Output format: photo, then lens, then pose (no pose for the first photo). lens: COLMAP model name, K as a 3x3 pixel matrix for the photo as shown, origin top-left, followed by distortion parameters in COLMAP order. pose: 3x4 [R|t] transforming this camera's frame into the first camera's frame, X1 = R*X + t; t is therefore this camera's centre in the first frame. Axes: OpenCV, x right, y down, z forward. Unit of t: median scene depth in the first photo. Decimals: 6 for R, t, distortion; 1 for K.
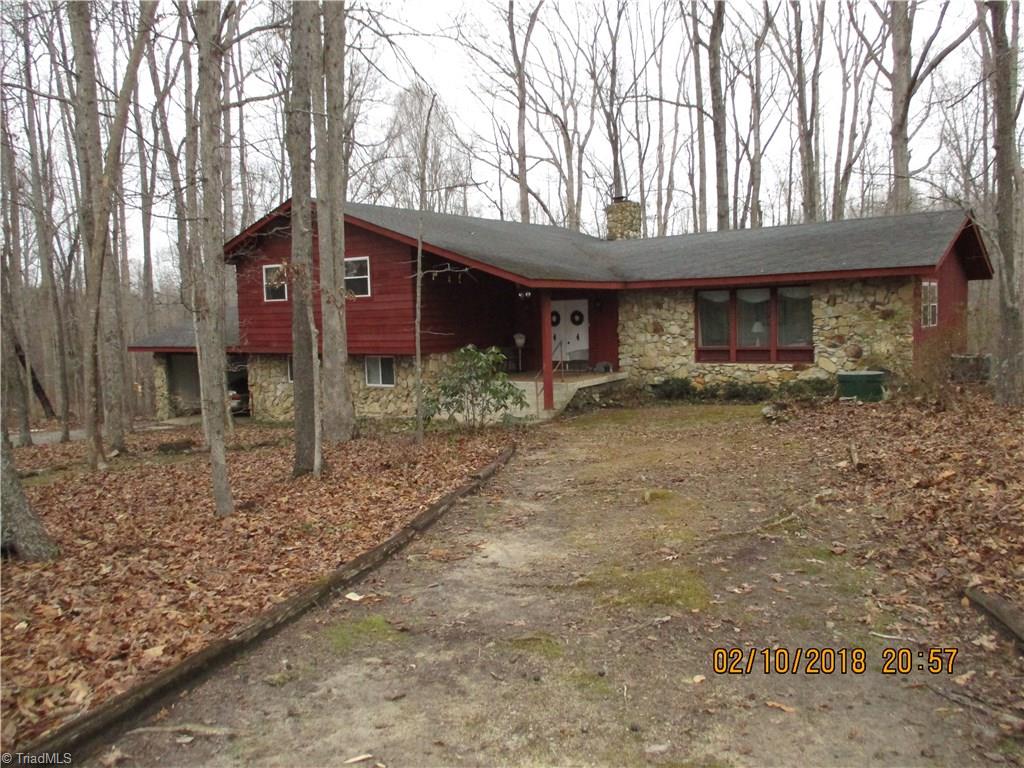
lens RADIAL K [[851.3, 0, 512.0], [0, 851.3, 384.0], [0, 0, 1]] dist [-0.025066, -0.006537]
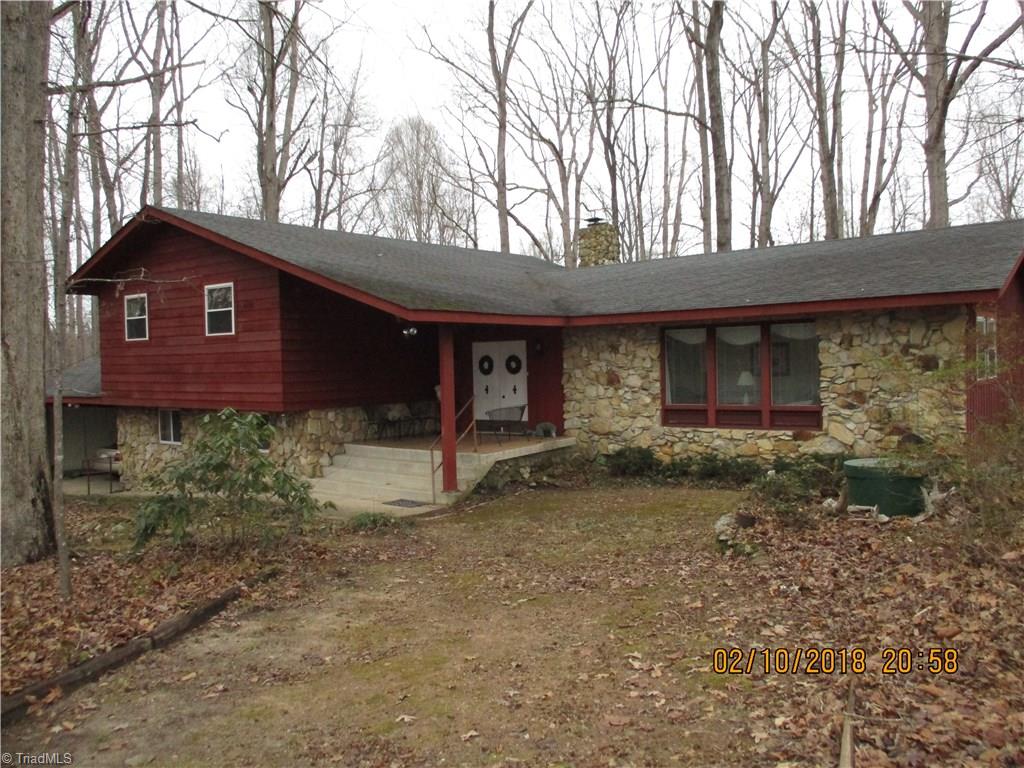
lens RADIAL K [[851.3, 0, 512.0], [0, 851.3, 384.0], [0, 0, 1]] dist [-0.025066, -0.006537]
pose [[0.999367, 0.006902, -0.034889, 0.106977], [-0.008744, 0.998560, -0.052929, -0.020527], [0.034473, 0.053201, 0.997989, 0.249164]]
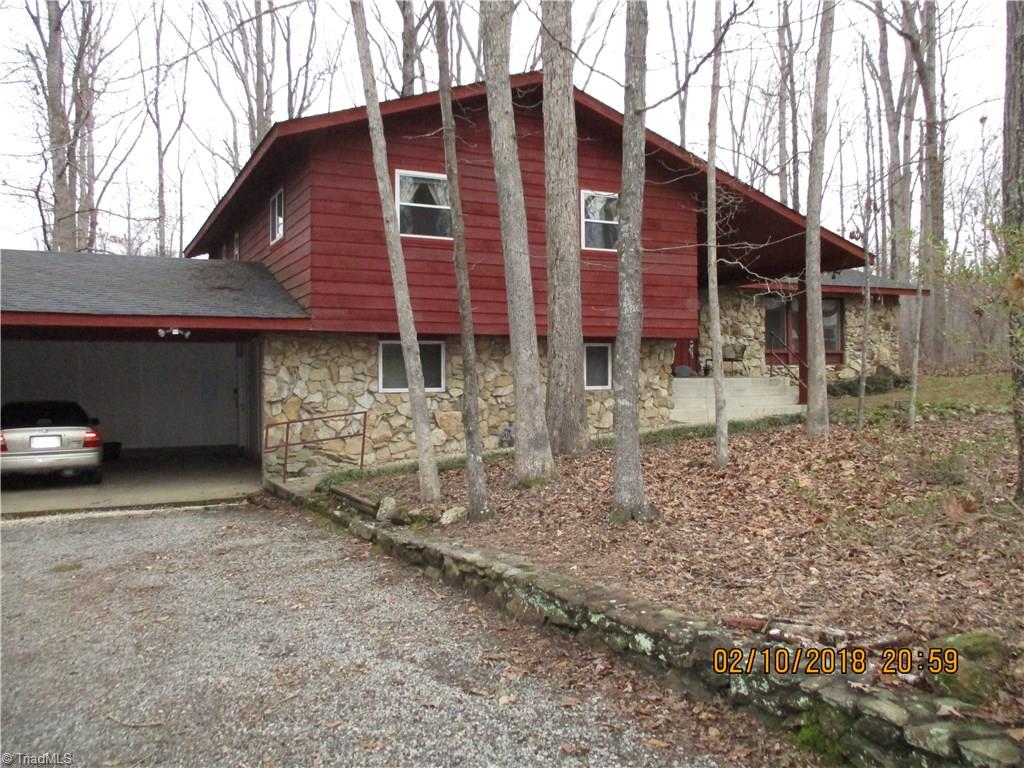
lens RADIAL K [[851.3, 0, 512.0], [0, 851.3, 384.0], [0, 0, 1]] dist [-0.025066, -0.006537]
pose [[0.450752, 0.021516, 0.892390, -0.809818], [0.072421, 0.995532, -0.060583, 0.036599], [-0.889707, 0.091936, 0.447180, 0.777038]]
